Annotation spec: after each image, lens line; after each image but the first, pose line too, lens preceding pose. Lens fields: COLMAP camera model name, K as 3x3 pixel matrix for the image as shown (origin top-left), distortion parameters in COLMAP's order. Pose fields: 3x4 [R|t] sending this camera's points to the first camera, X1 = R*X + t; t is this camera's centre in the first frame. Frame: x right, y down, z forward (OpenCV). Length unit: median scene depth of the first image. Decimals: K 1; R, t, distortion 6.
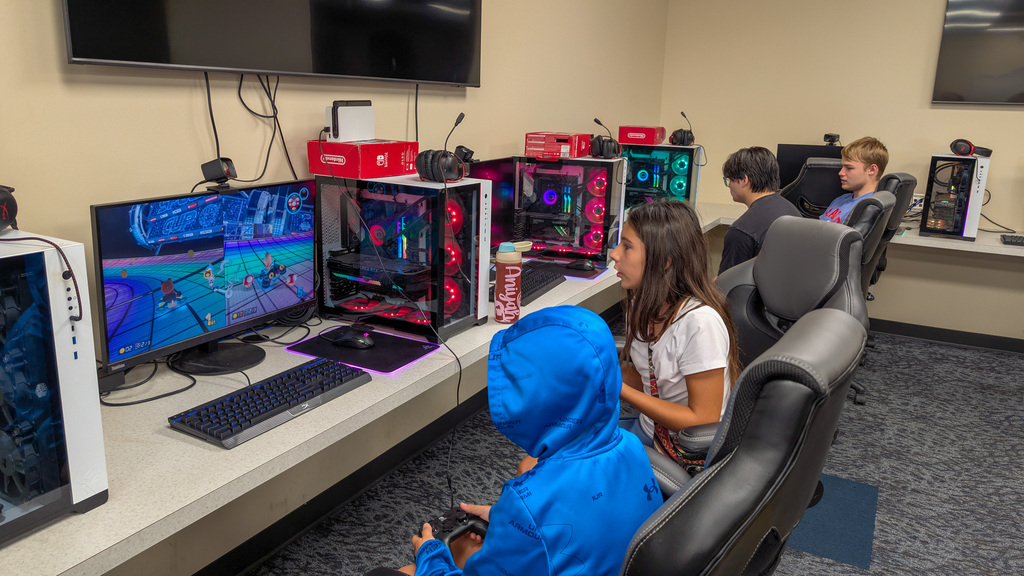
lens RADIAL K [[715.1, 0, 510.0], [0, 715.1, 280.7], [0, 0, 1]] dist [0.006427, -0.003198]
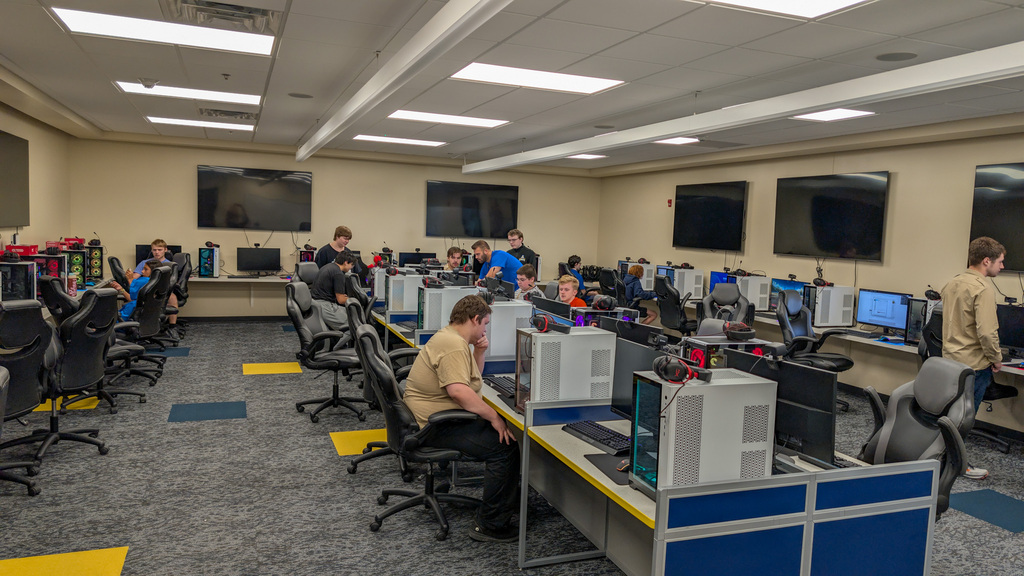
lens RADIAL K [[715.1, 0, 513.9], [0, 715.1, 284.7], [0, 0, 1]] dist [0.006427, -0.003198]
pose [[0.635473, -0.061027, 0.769707, -0.709149], [0.177721, 0.981666, -0.068895, 0.345485], [-0.751391, 0.180574, 0.634669, -1.515669]]
